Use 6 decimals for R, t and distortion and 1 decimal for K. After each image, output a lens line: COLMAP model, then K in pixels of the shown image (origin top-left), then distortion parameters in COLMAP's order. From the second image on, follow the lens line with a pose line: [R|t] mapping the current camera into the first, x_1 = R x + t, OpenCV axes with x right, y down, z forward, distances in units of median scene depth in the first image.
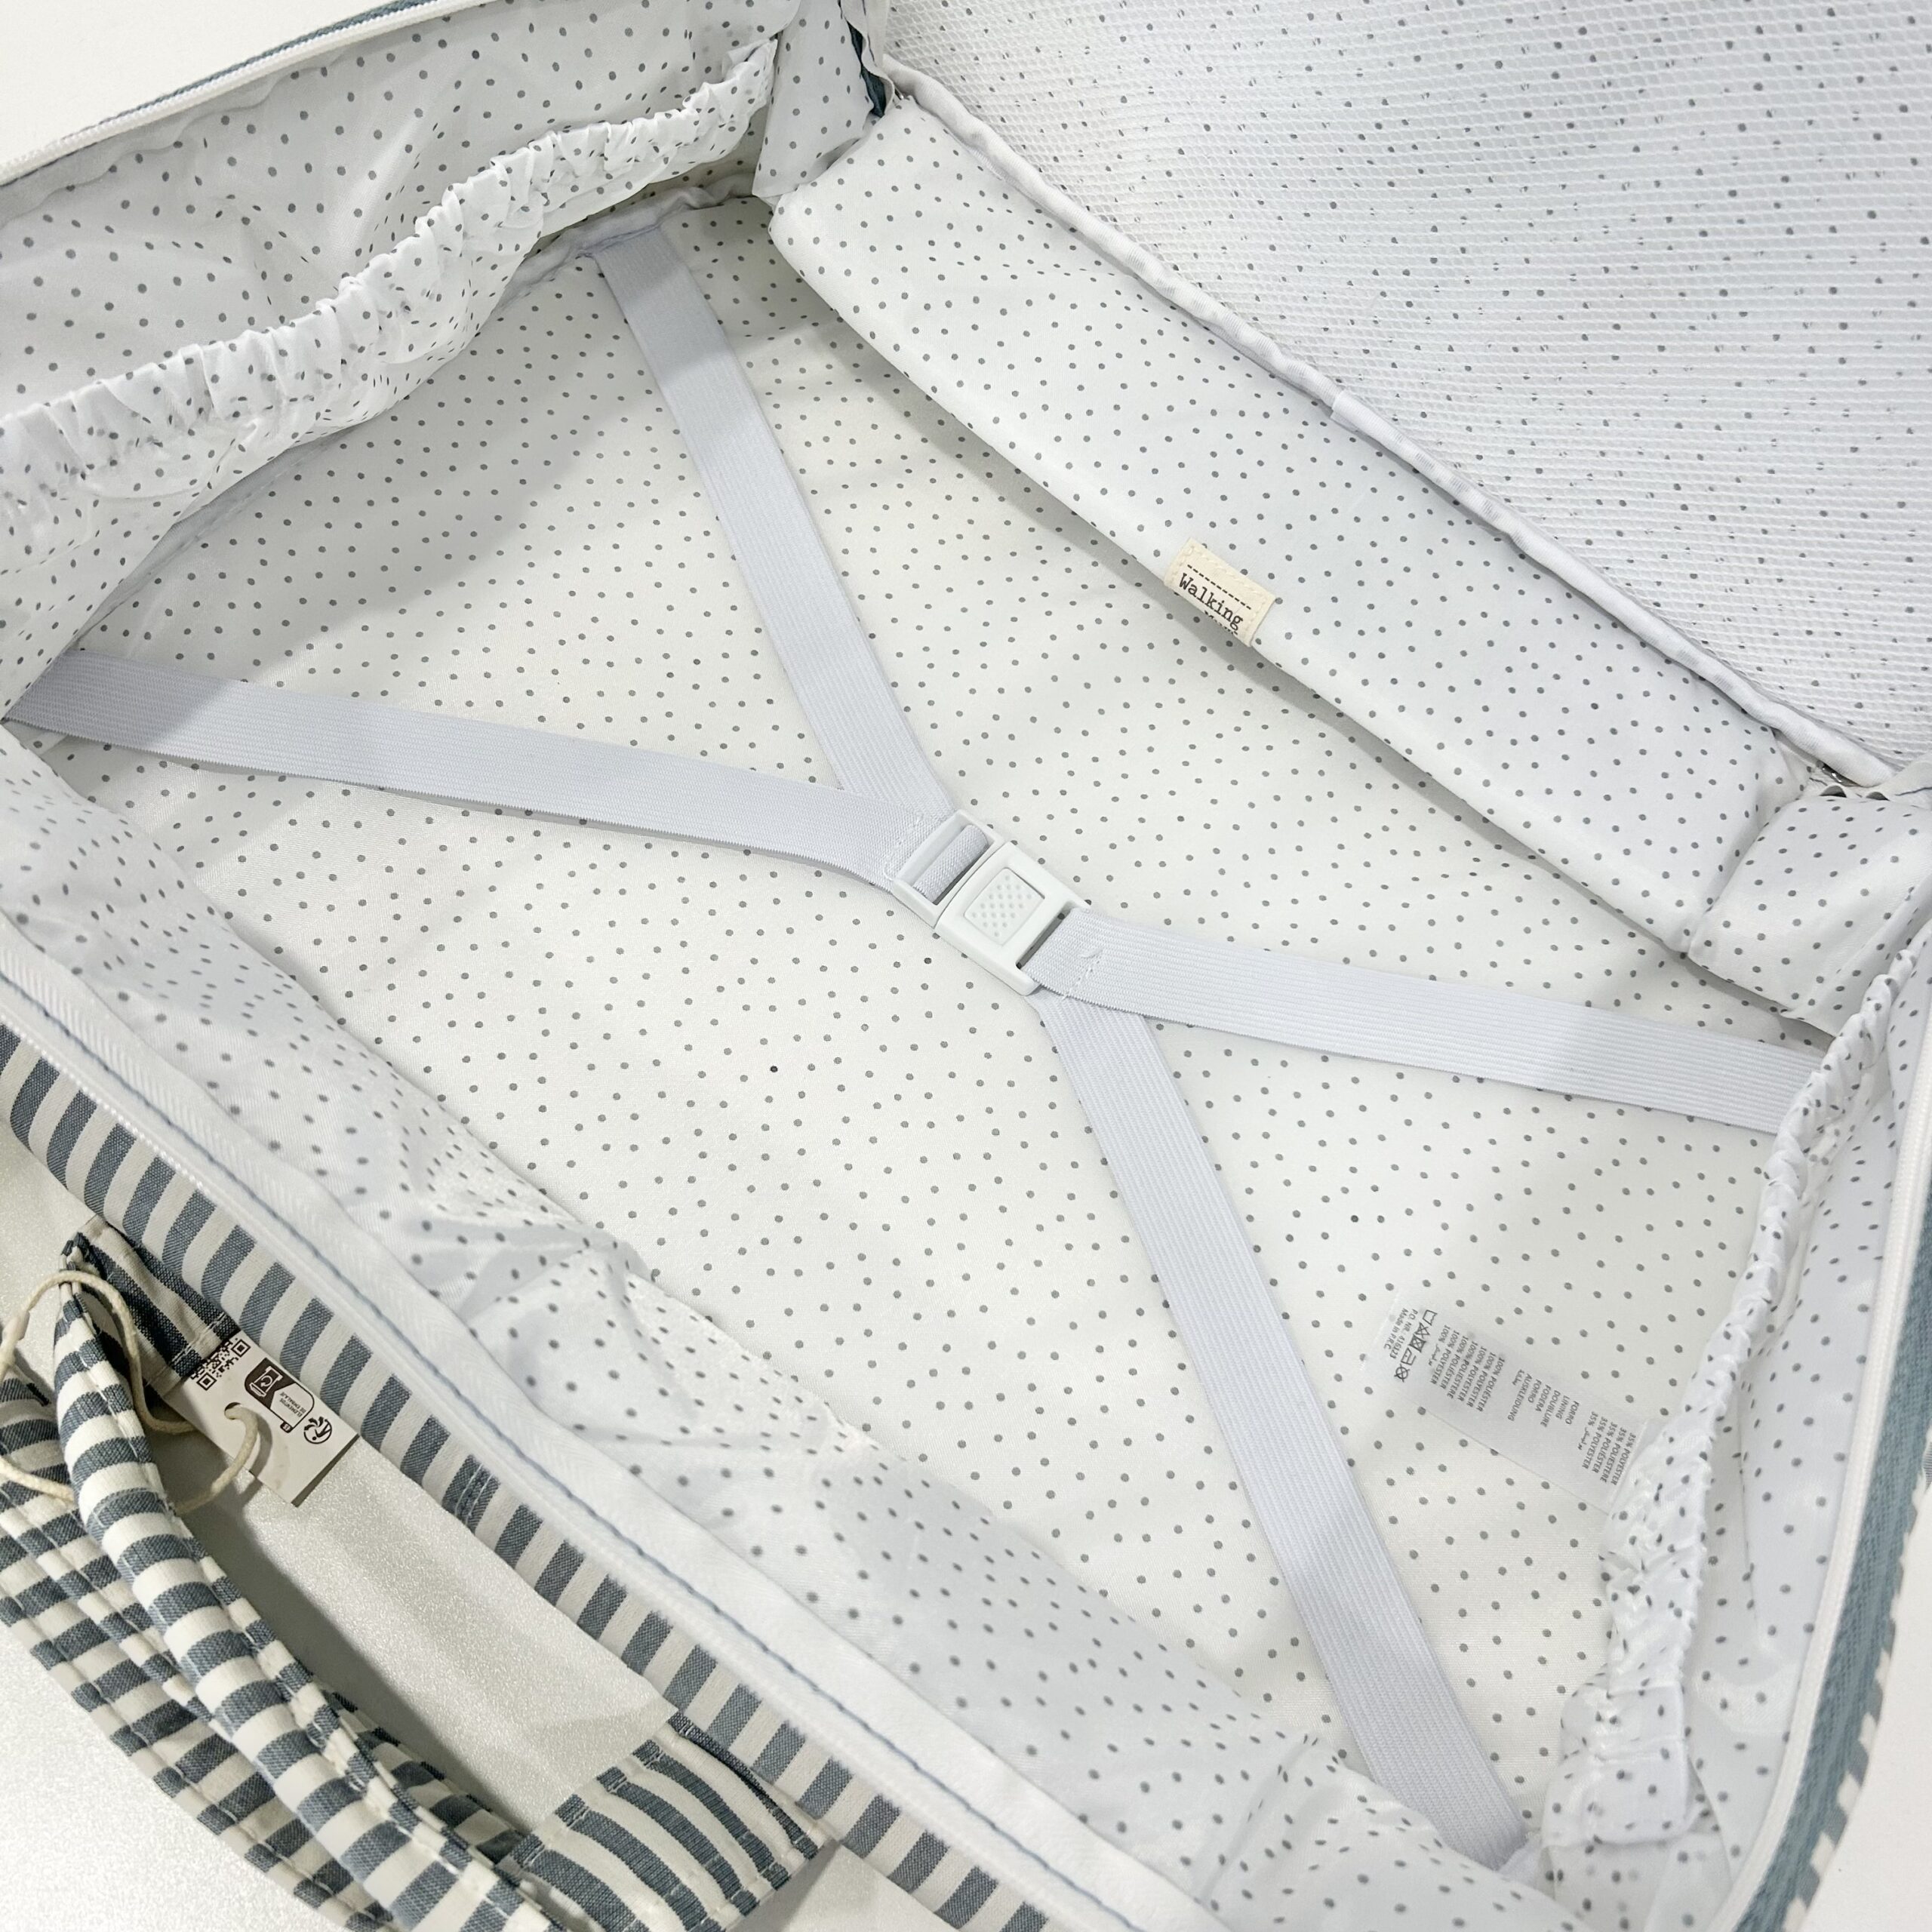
lens RADIAL K [[2057.4, 0, 966.0], [0, 2057.4, 966.0], [0, 0, 1]] dist [-0.002236, 0.000590]
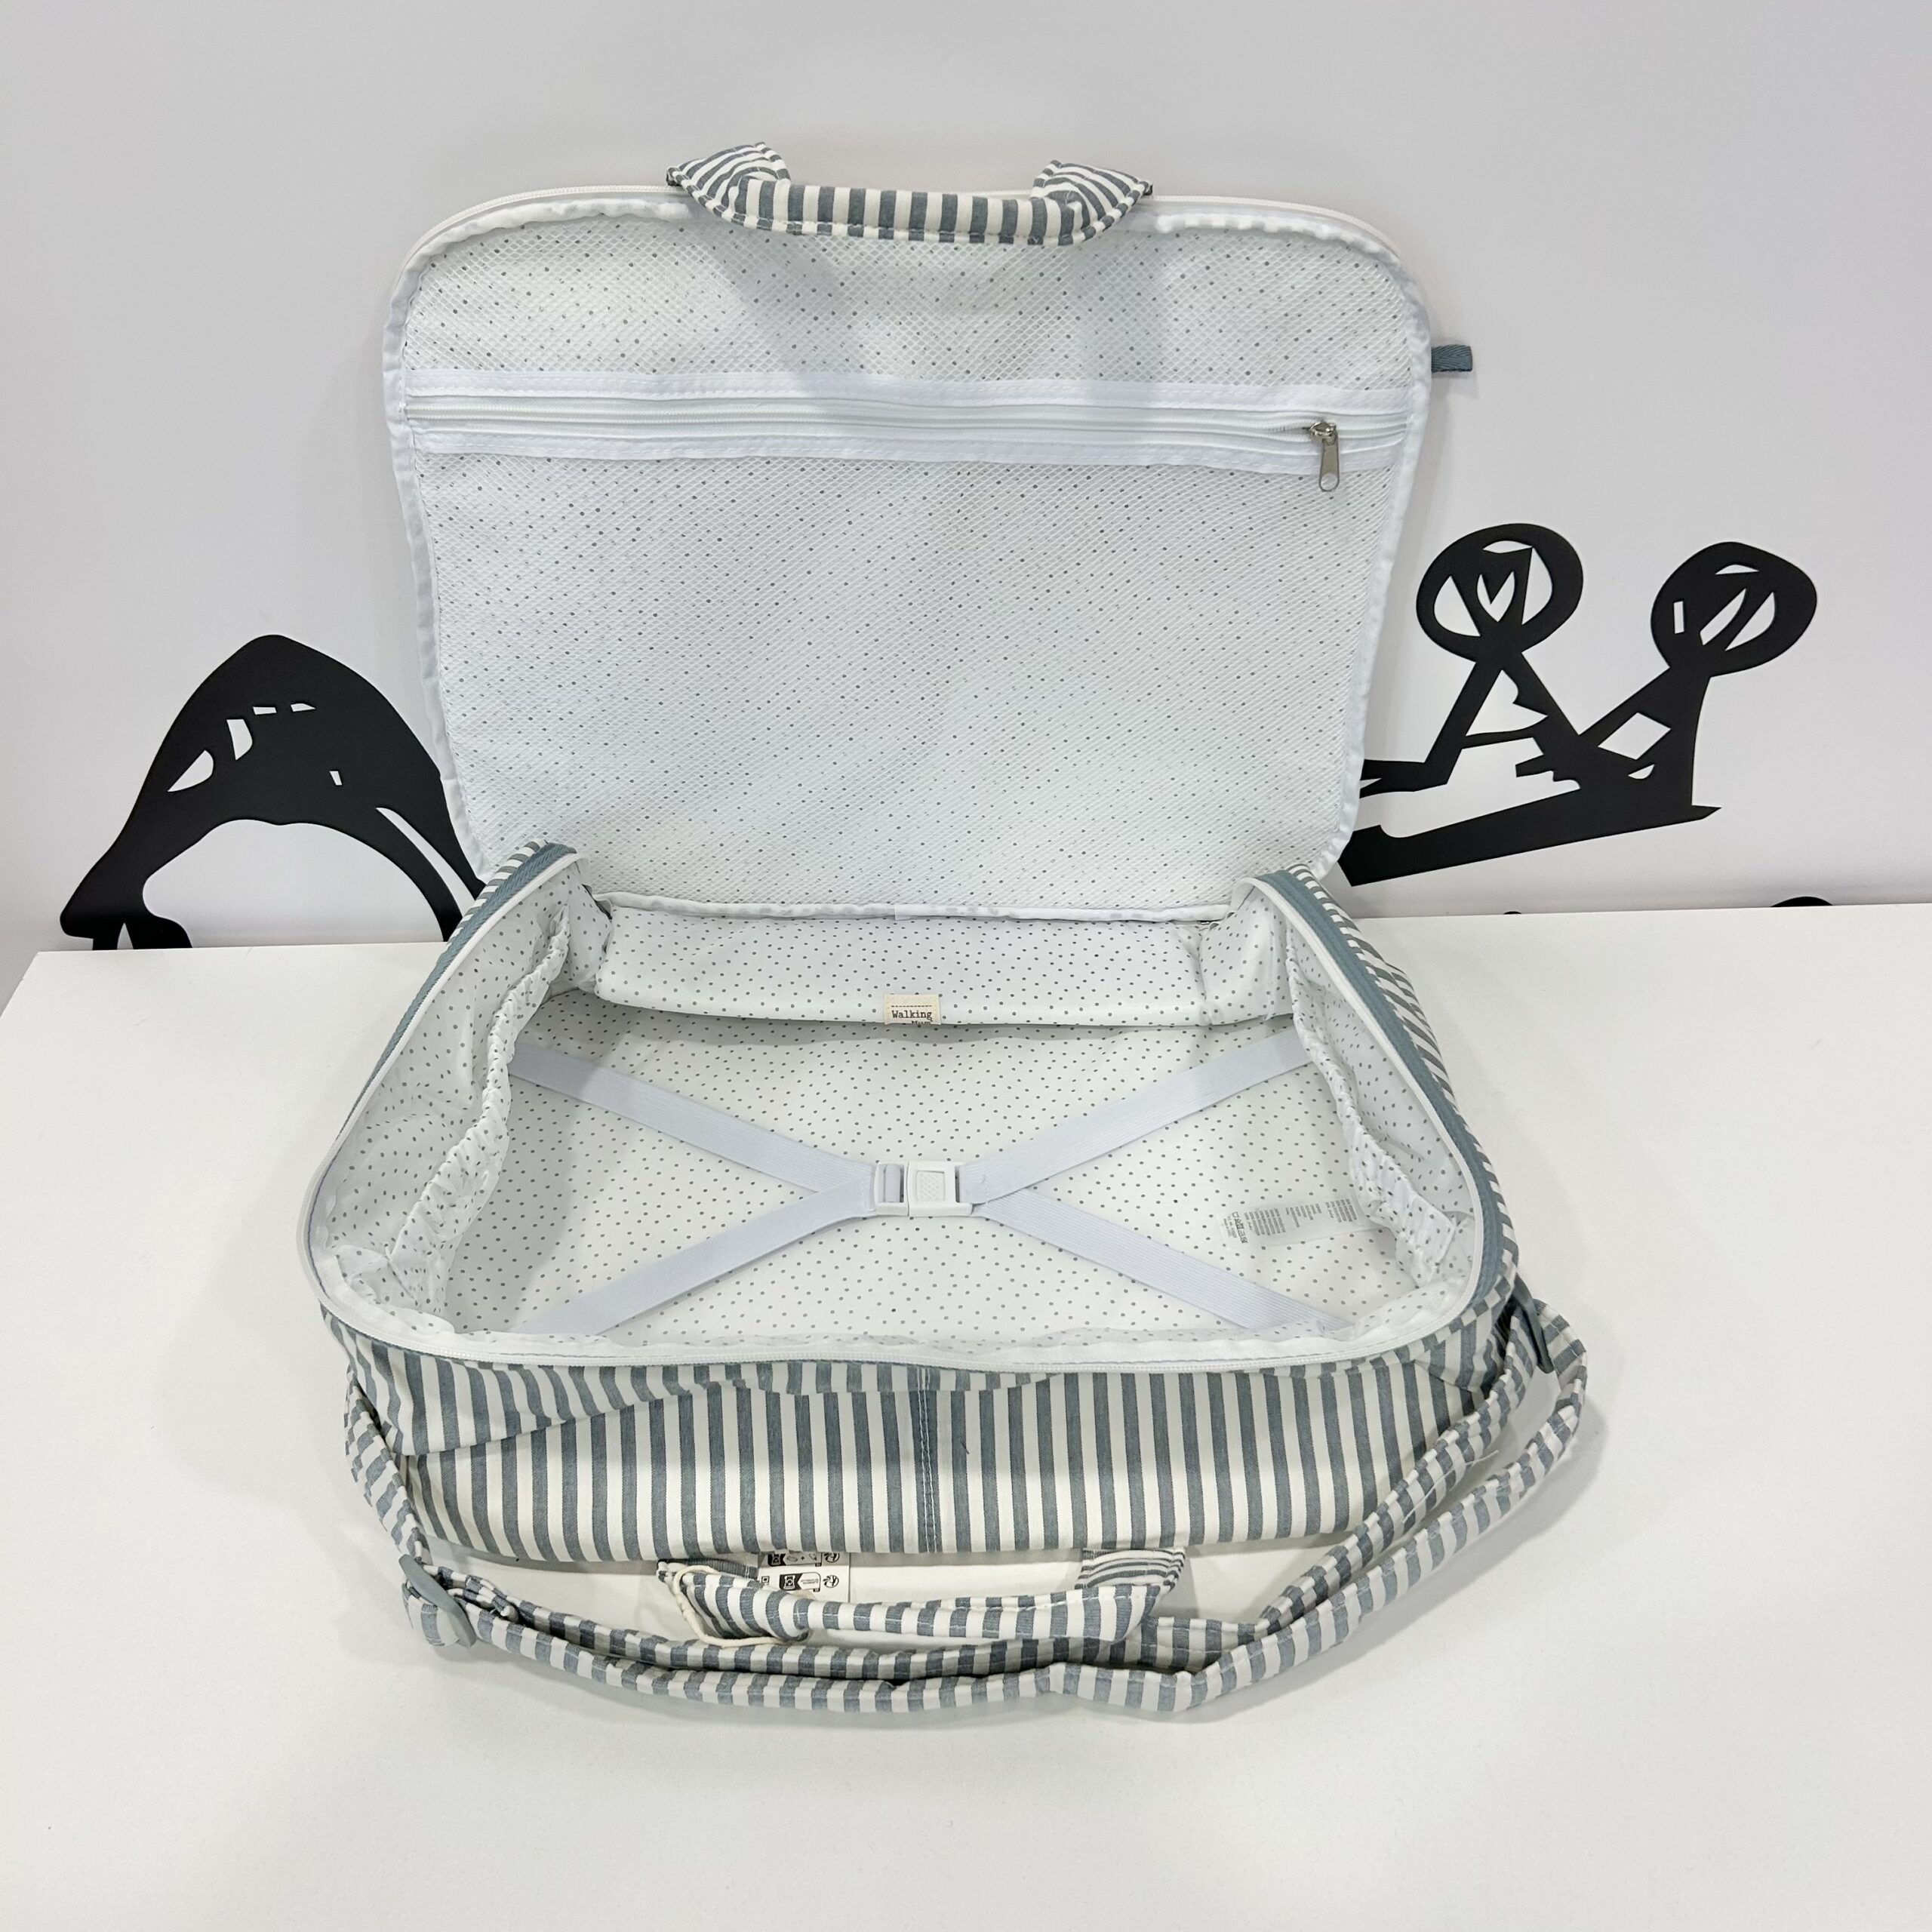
lens RADIAL K [[2057.4, 0, 966.0], [0, 2057.4, 966.0], [0, 0, 1]] dist [-0.002236, 0.000590]
pose [[0.776358, -0.512640, 0.366700, -0.511973], [0.610137, 0.757199, -0.233199, 0.260933], [-0.158118, 0.404783, 0.900638, -0.741714]]
